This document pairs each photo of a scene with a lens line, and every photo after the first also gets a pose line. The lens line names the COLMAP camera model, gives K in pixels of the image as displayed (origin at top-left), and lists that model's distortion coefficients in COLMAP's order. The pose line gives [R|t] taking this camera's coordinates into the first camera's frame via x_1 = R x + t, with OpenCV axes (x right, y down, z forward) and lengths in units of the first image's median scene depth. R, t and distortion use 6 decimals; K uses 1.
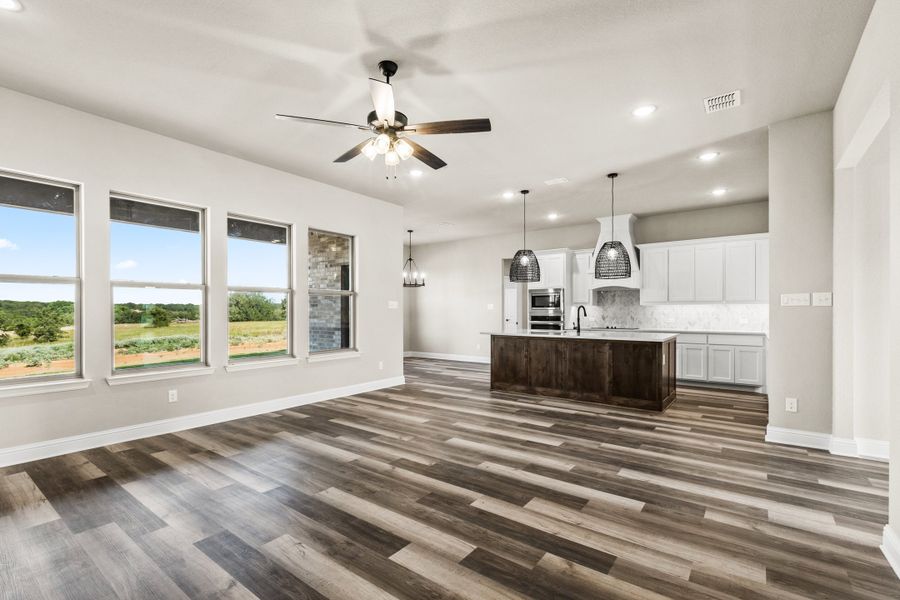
lens RADIAL K [[409.1, 0, 448.2], [0, 409.1, 311.9], [0, 0, 1]] dist [-0.001934, 0.000063]
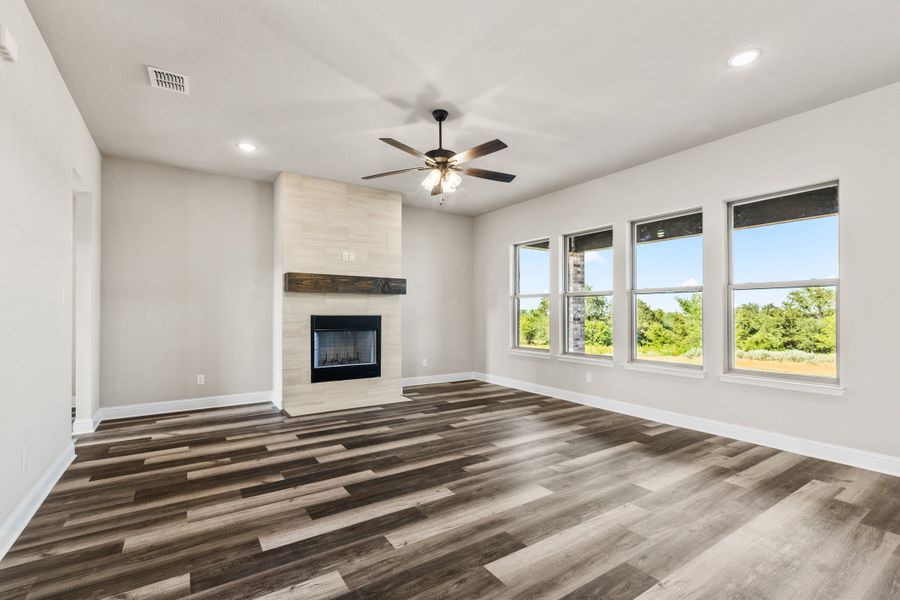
lens RADIAL K [[404.5, 0, 447.6], [0, 404.5, 312.7], [0, 0, 1]] dist [0.000667, 0.000207]
pose [[-0.335649, -0.000812, -0.941987, 0.755414], [-0.003035, 0.999995, 0.000219, -0.002340], [0.941982, 0.002933, -0.335650, 1.093060]]
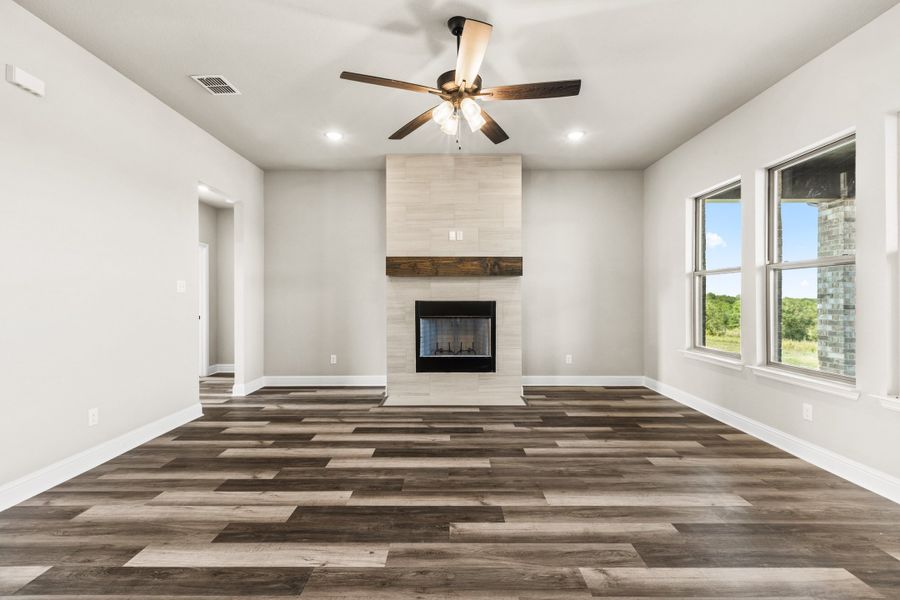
lens RADIAL K [[399.0, 0, 450.0], [0, 399.0, 300.0], [0, 0, 1]] dist [0.001389, -0.000278]
pose [[-0.801497, 0.004048, -0.597985, 0.298558], [0.000994, 0.999985, 0.005437, -0.001218], [0.597998, 0.003764, -0.801489, 1.291839]]
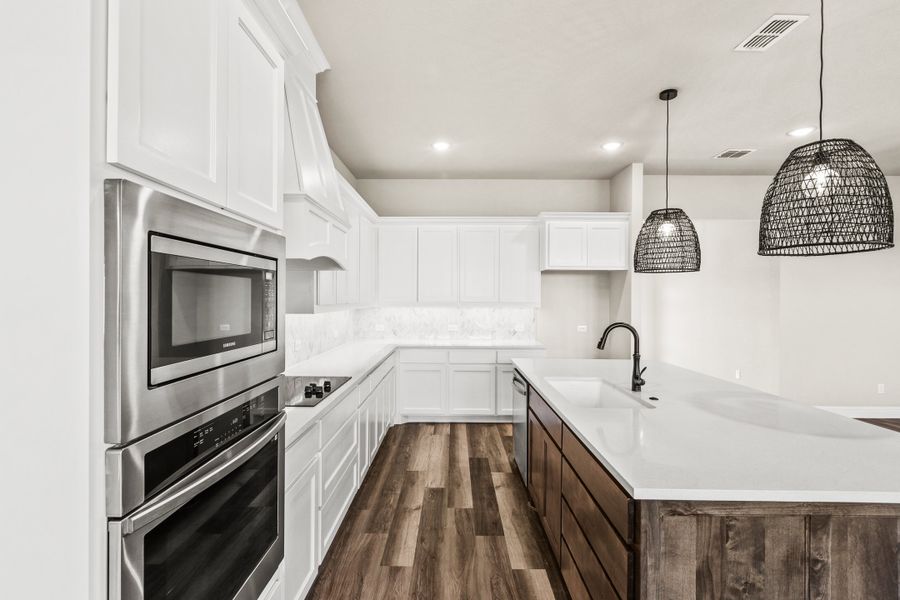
lens RADIAL K [[399.0, 0, 450.0], [0, 399.0, 300.0], [0, 0, 1]] dist [0.001389, -0.000278]
pose [[-0.593638, -0.008001, 0.804693, 0.178434], [-0.005752, 0.999967, 0.005700, -0.062384], [-0.804712, -0.001245, -0.593664, 2.171766]]
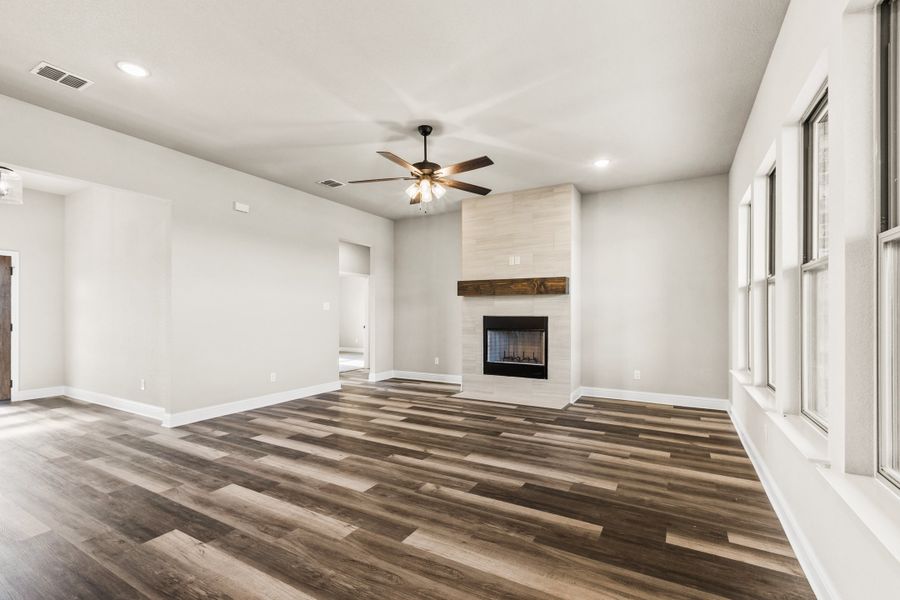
lens RADIAL K [[404.5, 0, 447.6], [0, 404.5, 312.7], [0, 0, 1]] dist [0.000667, 0.000207]
pose [[-0.992612, -0.001057, -0.121328, -0.046961], [-0.000814, 0.999998, -0.002049, -0.001006], [0.121330, -0.001935, -0.992610, 1.765244]]
